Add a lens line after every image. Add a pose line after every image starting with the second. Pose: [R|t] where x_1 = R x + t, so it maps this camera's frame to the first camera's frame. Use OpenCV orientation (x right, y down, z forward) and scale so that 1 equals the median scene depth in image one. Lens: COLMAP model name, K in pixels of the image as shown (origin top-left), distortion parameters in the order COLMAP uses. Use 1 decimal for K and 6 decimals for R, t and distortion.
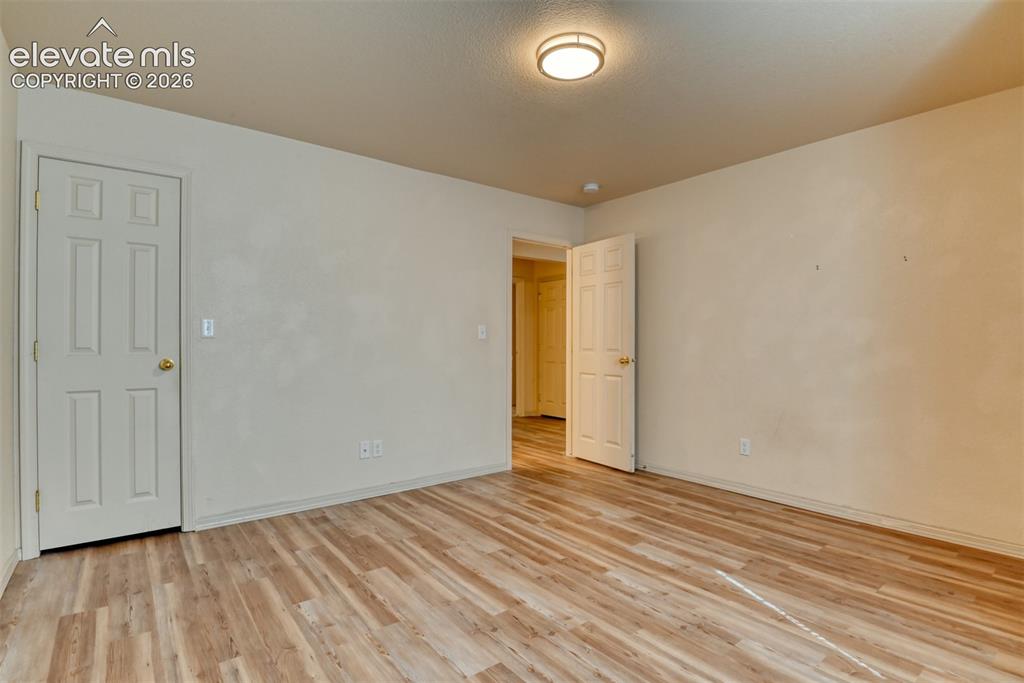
lens RADIAL K [[505.4, 0, 514.7], [0, 505.4, 345.7], [0, 0, 1]] dist [-0.016257, -0.009376]
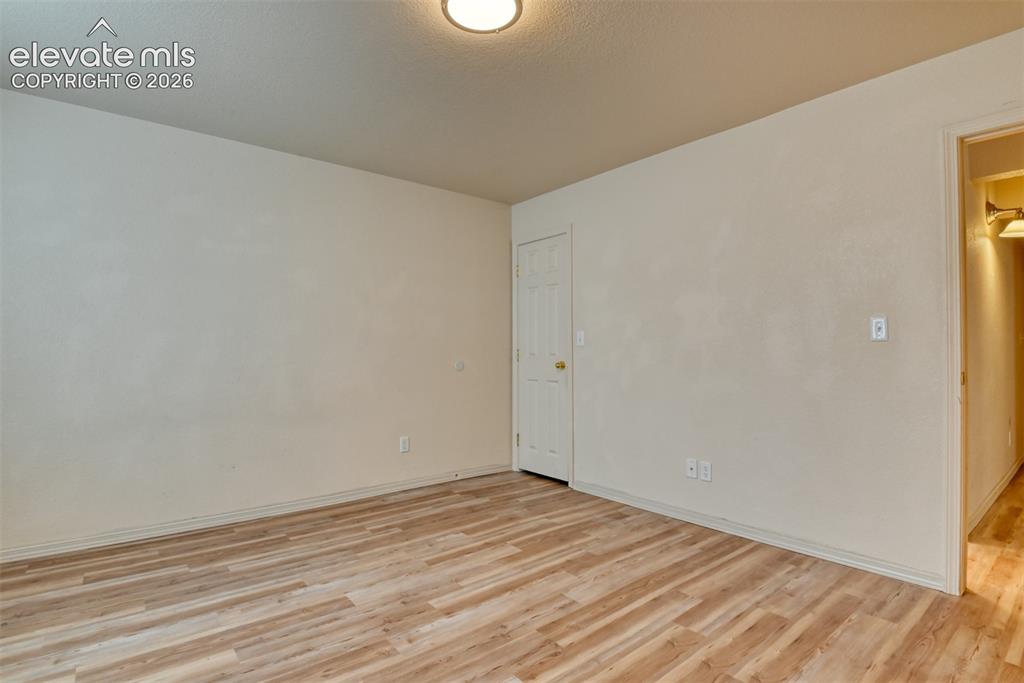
lens RADIAL K [[505.4, 0, 514.7], [0, 505.4, 345.7], [0, 0, 1]] dist [-0.016257, -0.009376]
pose [[0.006757, -0.014606, -0.999870, 0.780241], [-0.000384, 0.999893, -0.014609, 0.001958], [0.999977, 0.000482, 0.006751, 0.879831]]
